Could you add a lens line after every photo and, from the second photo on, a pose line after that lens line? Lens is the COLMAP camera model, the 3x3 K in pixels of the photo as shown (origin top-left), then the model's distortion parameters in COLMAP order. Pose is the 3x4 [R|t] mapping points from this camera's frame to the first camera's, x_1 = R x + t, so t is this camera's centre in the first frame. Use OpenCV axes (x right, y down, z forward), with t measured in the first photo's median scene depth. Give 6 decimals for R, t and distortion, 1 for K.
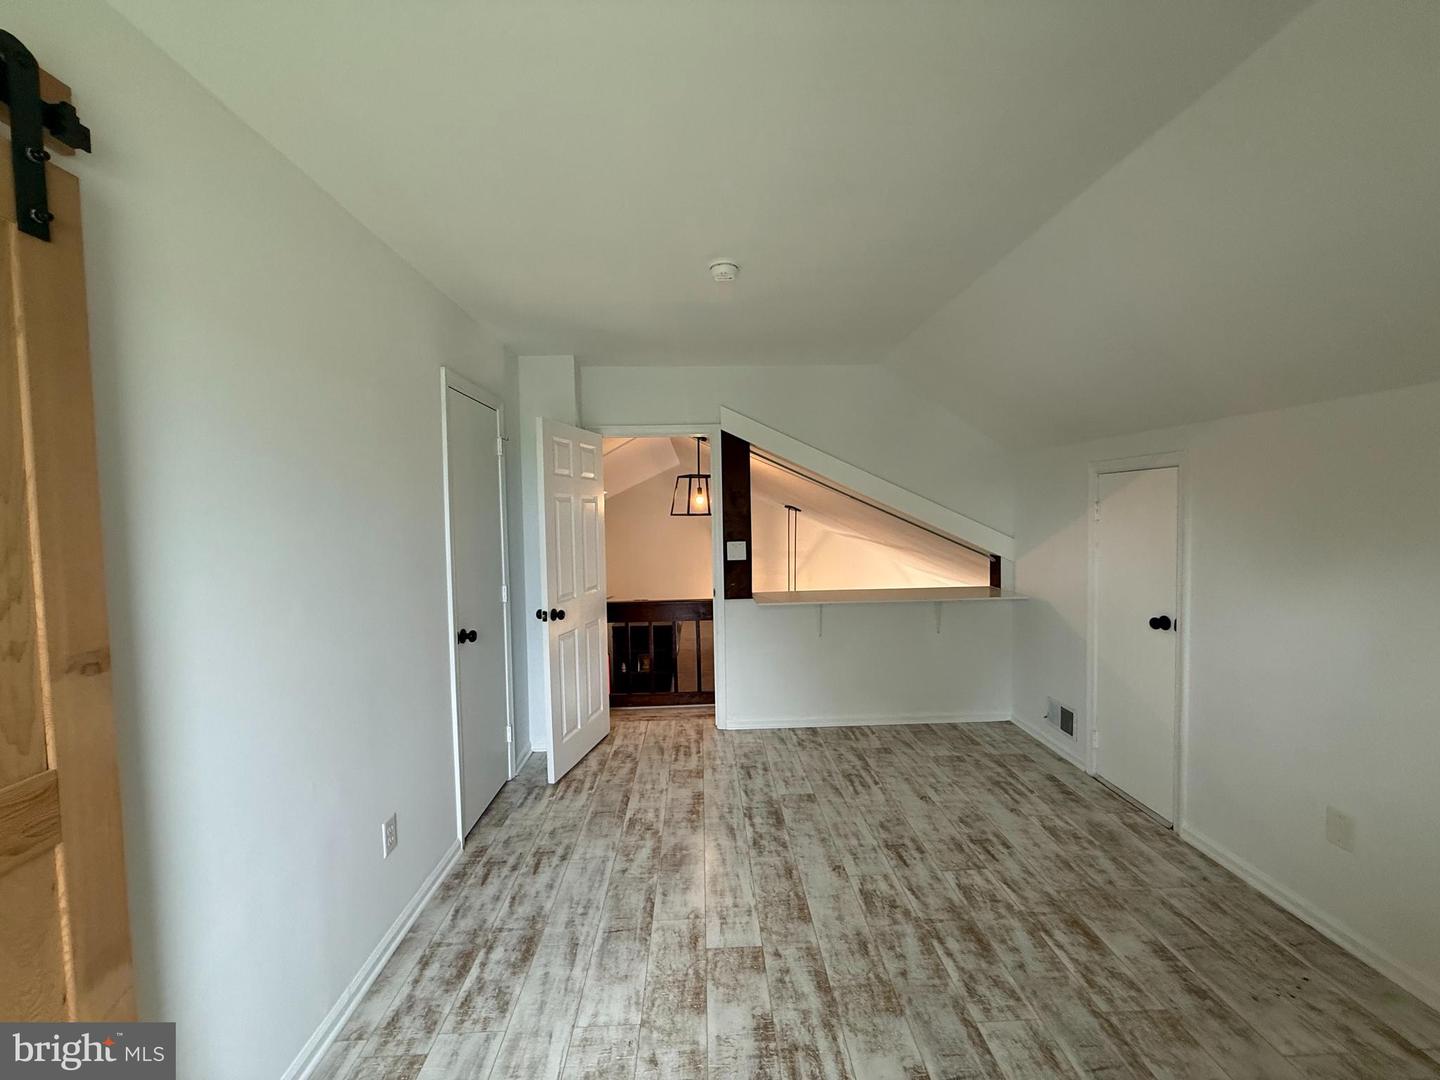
lens RADIAL K [[571.9, 0, 720.0], [0, 571.9, 540.0], [0, 0, 1]] dist [0.002410, 0.000480]
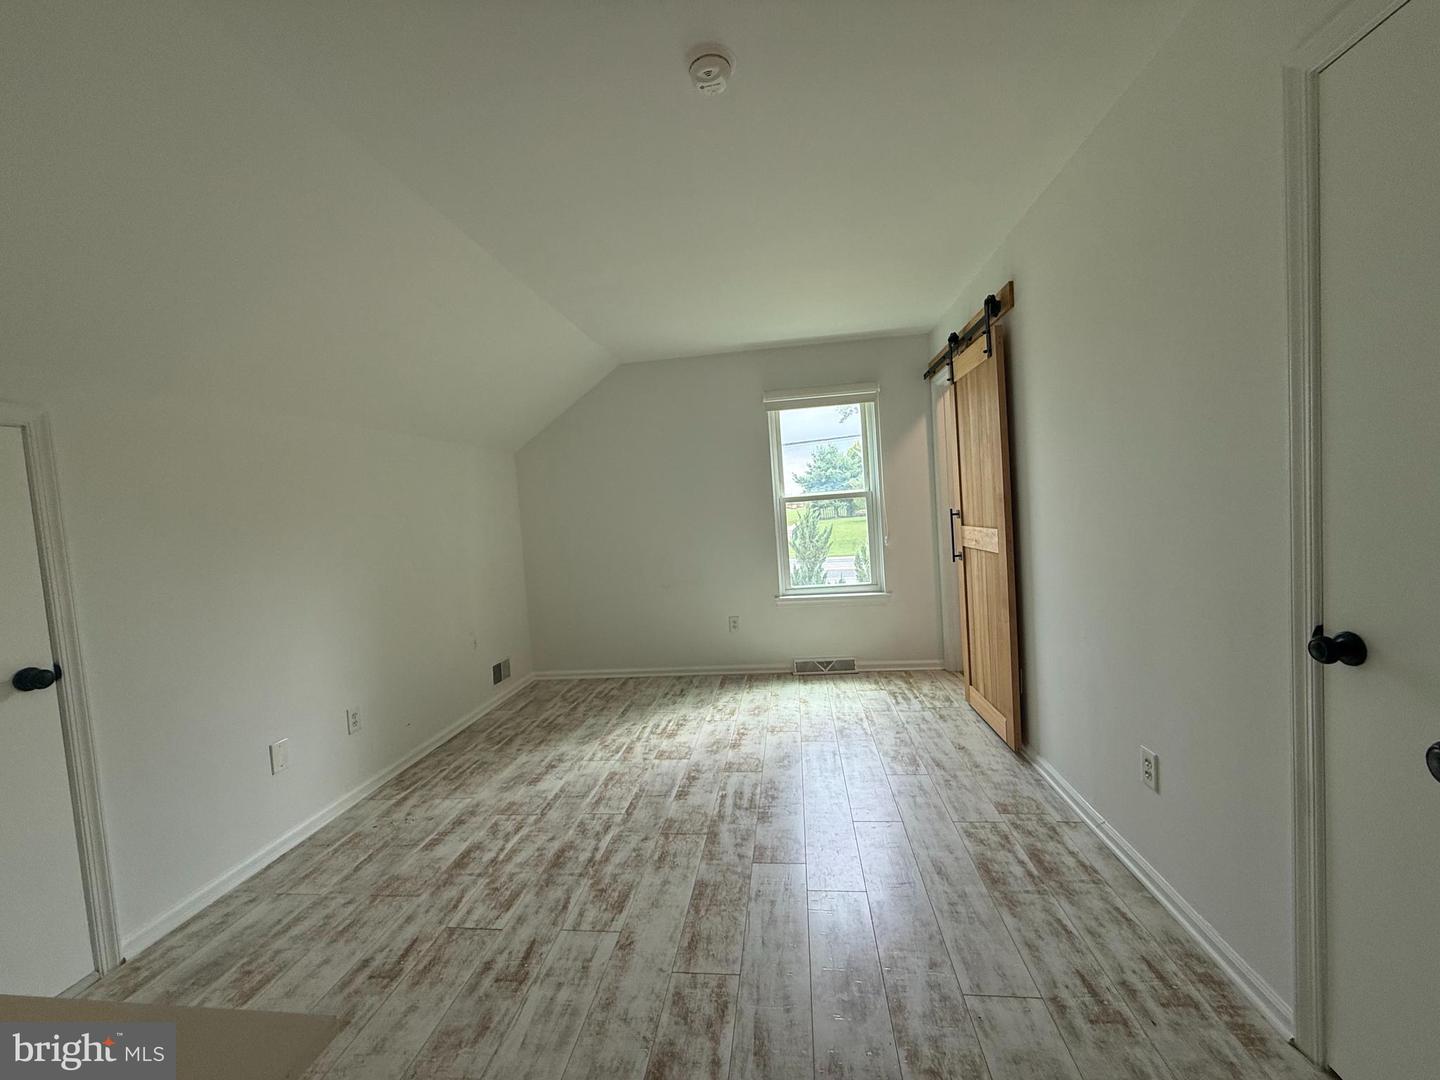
lens RADIAL K [[571.9, 0, 720.0], [0, 571.9, 540.0], [0, 0, 1]] dist [0.002410, 0.000480]
pose [[-0.983574, 0.073606, 0.164813, -0.081762], [0.091167, 0.990634, 0.101649, 0.002712], [-0.155788, 0.115005, -0.981073, 1.898134]]
